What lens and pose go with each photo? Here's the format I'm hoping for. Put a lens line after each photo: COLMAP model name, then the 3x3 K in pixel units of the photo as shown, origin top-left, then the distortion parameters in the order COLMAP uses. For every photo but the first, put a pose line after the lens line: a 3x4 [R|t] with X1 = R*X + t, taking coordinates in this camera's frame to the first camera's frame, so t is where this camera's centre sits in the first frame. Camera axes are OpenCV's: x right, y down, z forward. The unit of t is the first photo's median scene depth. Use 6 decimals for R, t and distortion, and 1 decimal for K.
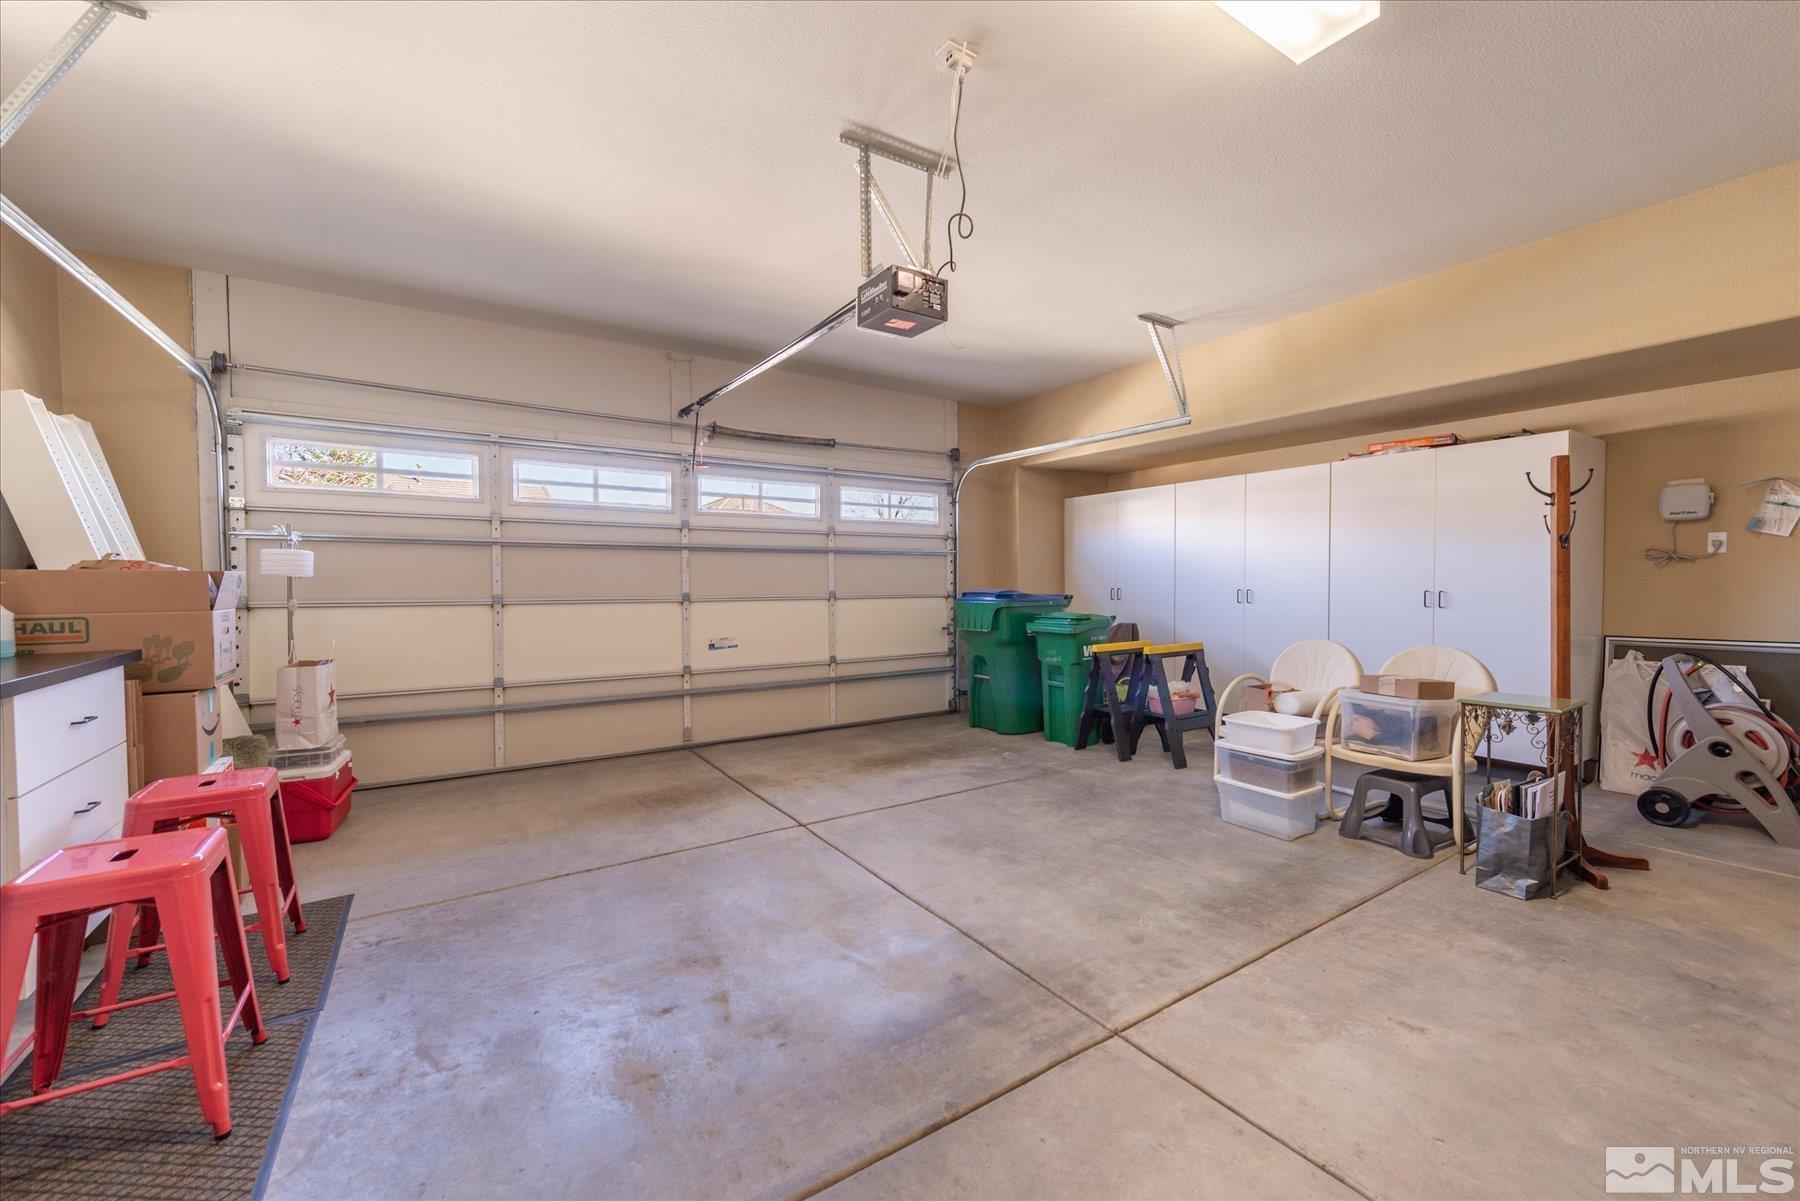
lens RADIAL K [[711.7, 0, 904.5], [0, 711.7, 596.2], [0, 0, 1]] dist [0.005998, -0.000539]
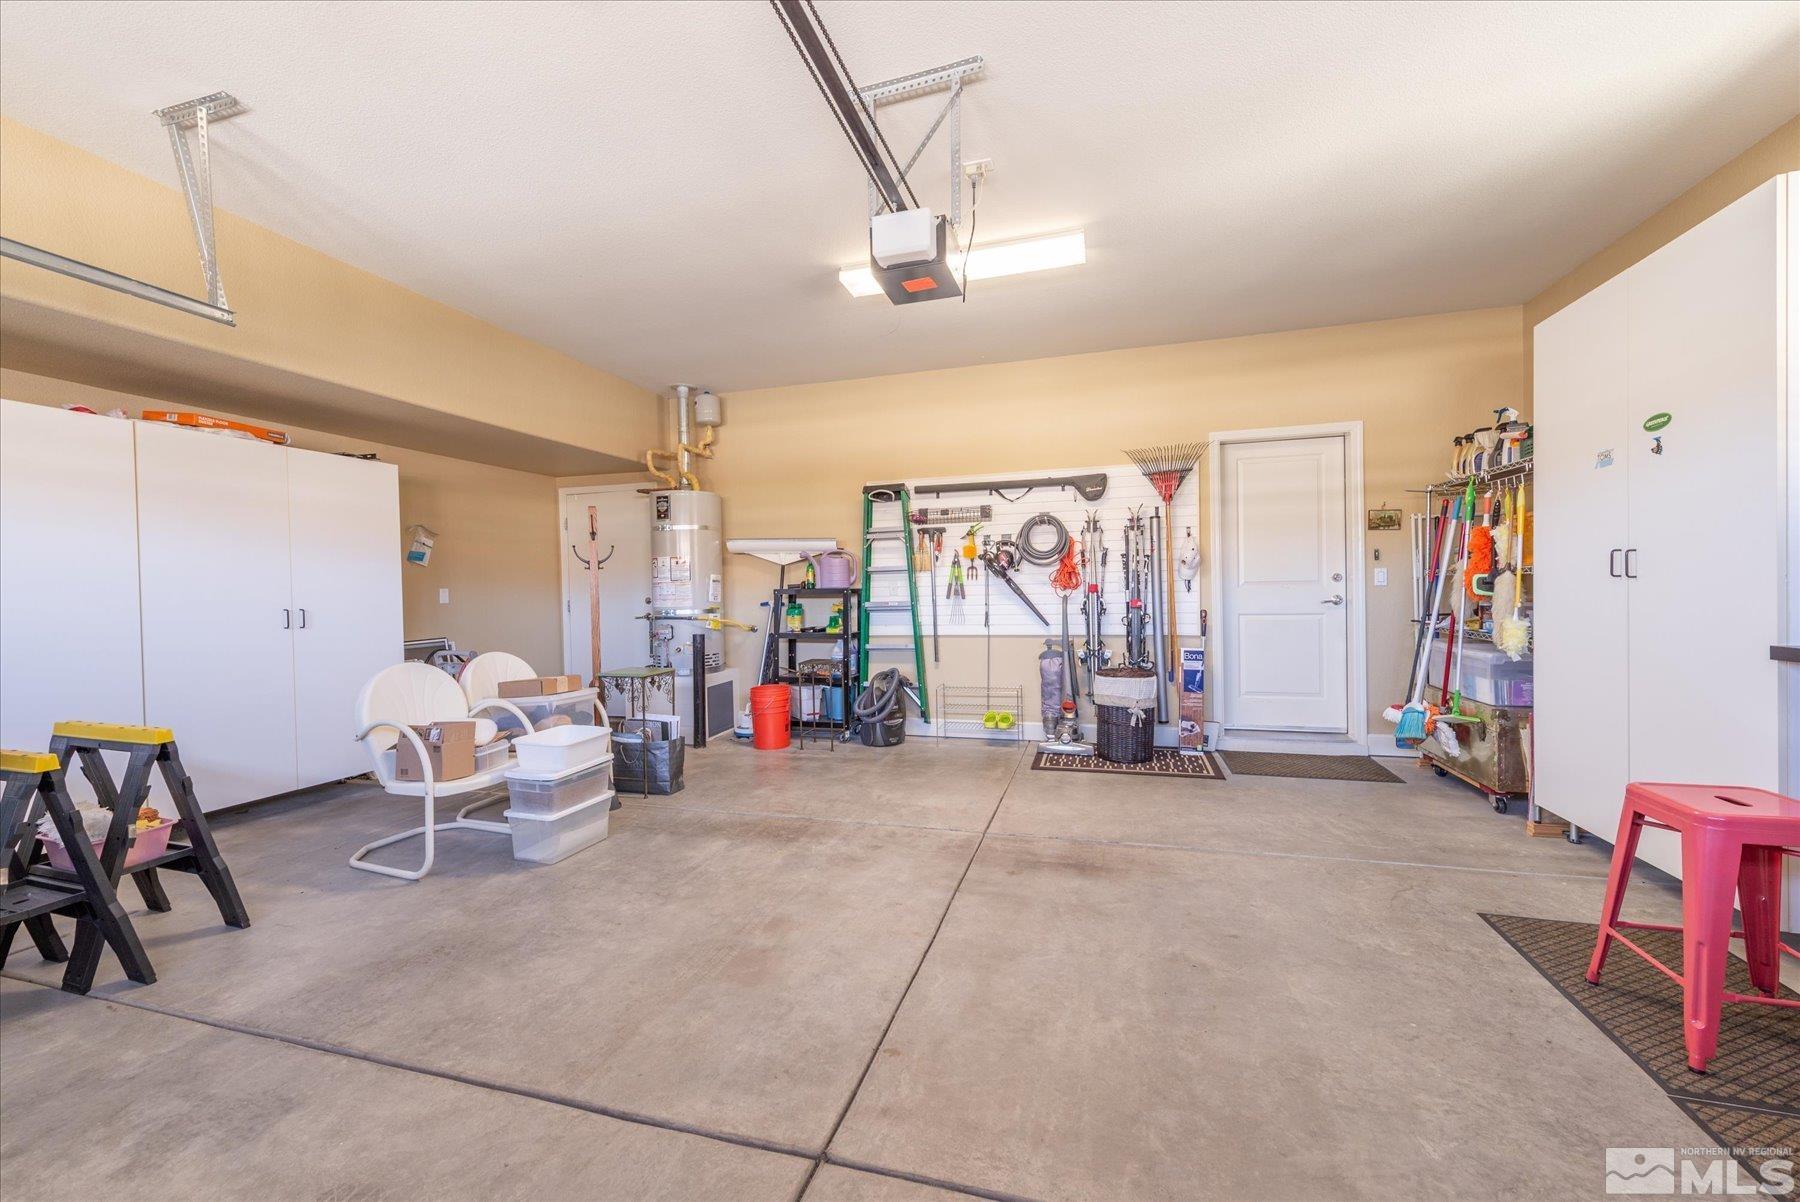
lens RADIAL K [[711.7, 0, 904.5], [0, 711.7, 596.7], [0, 0, 1]] dist [0.005998, -0.000539]
pose [[-0.651615, 0.007950, 0.758508, -0.599317], [0.040433, 0.998888, 0.024266, -0.020208], [-0.757472, 0.046481, -0.651211, 1.470739]]
